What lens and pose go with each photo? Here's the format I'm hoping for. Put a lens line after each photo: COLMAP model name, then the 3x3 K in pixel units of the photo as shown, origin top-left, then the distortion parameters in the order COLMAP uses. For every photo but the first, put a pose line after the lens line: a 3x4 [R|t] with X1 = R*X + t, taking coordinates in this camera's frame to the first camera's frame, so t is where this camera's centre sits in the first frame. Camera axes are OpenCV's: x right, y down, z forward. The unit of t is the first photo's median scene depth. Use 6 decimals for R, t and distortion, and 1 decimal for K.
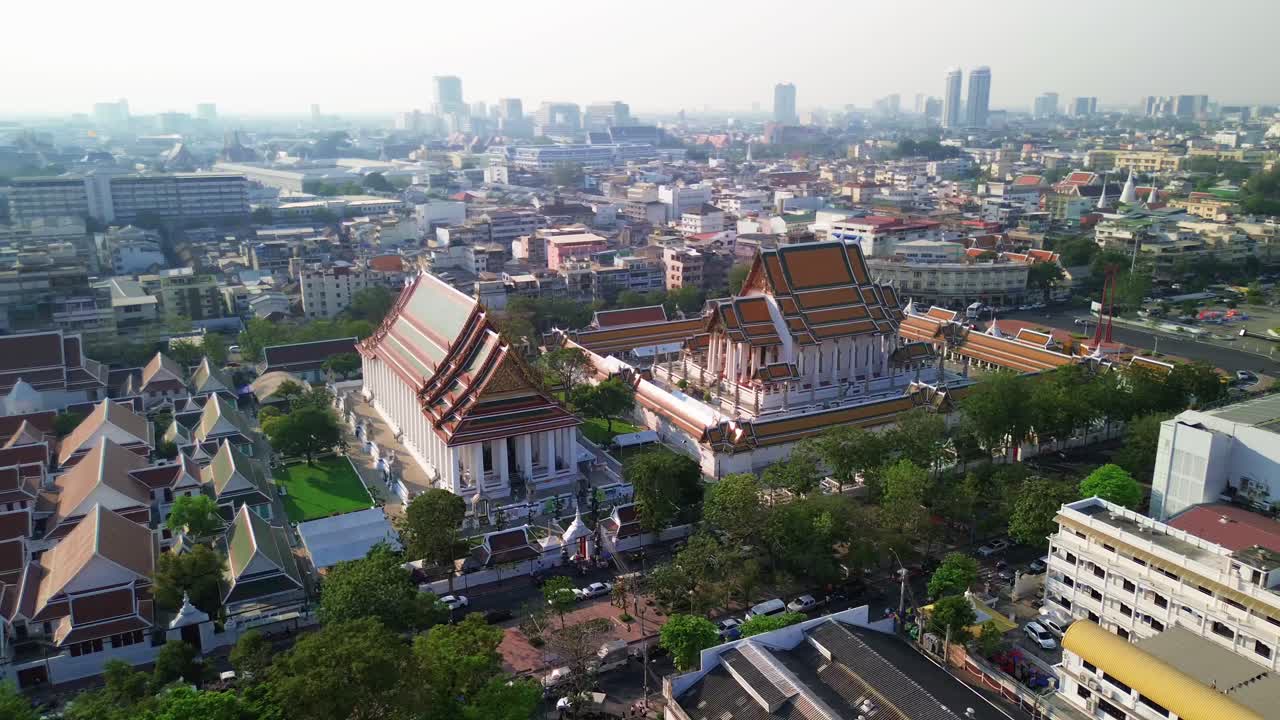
lens RADIAL K [[965.9, 0, 640.0], [0, 965.9, 360.0], [0, 0, 1]] dist [0.122947, -0.134620]
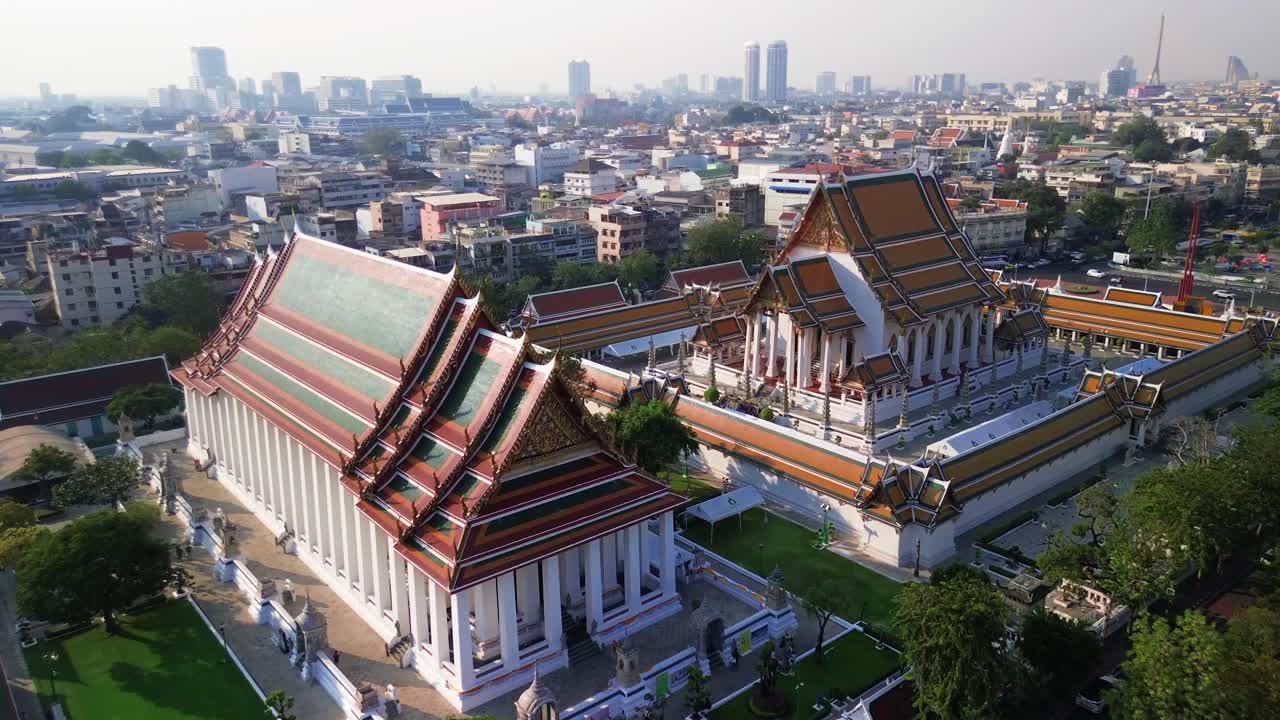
lens RADIAL K [[944.2, 0, 640.0], [0, 944.2, 360.0], [0, 0, 1]] dist [0.069610, -0.047911]
pose [[0.974054, -0.066669, 0.216275, -0.106463], [0.062829, 0.997721, 0.024589, -0.013503], [-0.217421, -0.010362, 0.976023, 0.289001]]
